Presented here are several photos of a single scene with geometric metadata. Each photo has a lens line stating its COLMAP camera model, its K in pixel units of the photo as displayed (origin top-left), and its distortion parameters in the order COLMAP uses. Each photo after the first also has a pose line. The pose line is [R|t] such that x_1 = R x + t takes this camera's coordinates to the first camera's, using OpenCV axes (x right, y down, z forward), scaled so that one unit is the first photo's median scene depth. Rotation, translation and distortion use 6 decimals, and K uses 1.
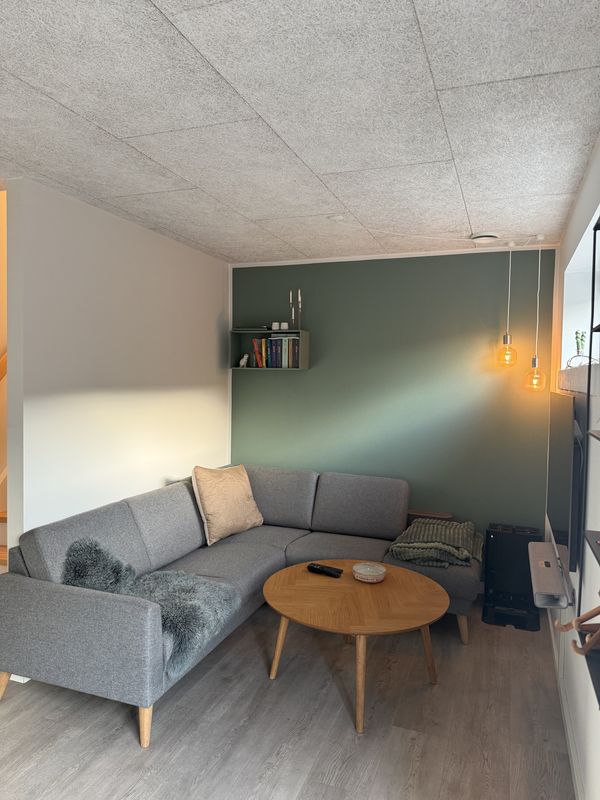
lens RADIAL K [[569.3, 0, 293.4], [0, 569.3, 399.7], [0, 0, 1]] dist [0.064975, -0.061177]
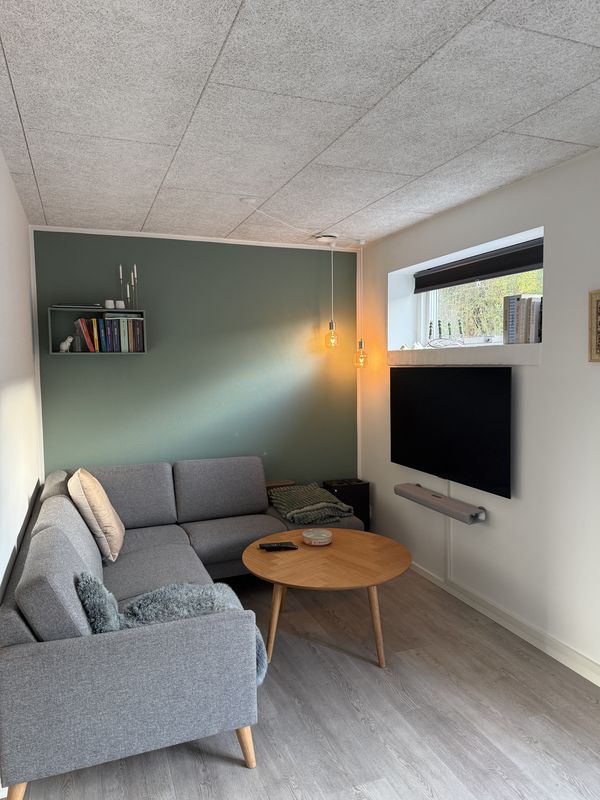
lens RADIAL K [[569.3, 0, 301.4], [0, 569.3, 399.1], [0, 0, 1]] dist [0.064975, -0.061177]
pose [[0.743740, -0.070814, 0.664707, -0.454459], [0.052017, 0.997489, 0.048064, -0.012133], [-0.666442, -0.001171, 0.745556, 0.158131]]
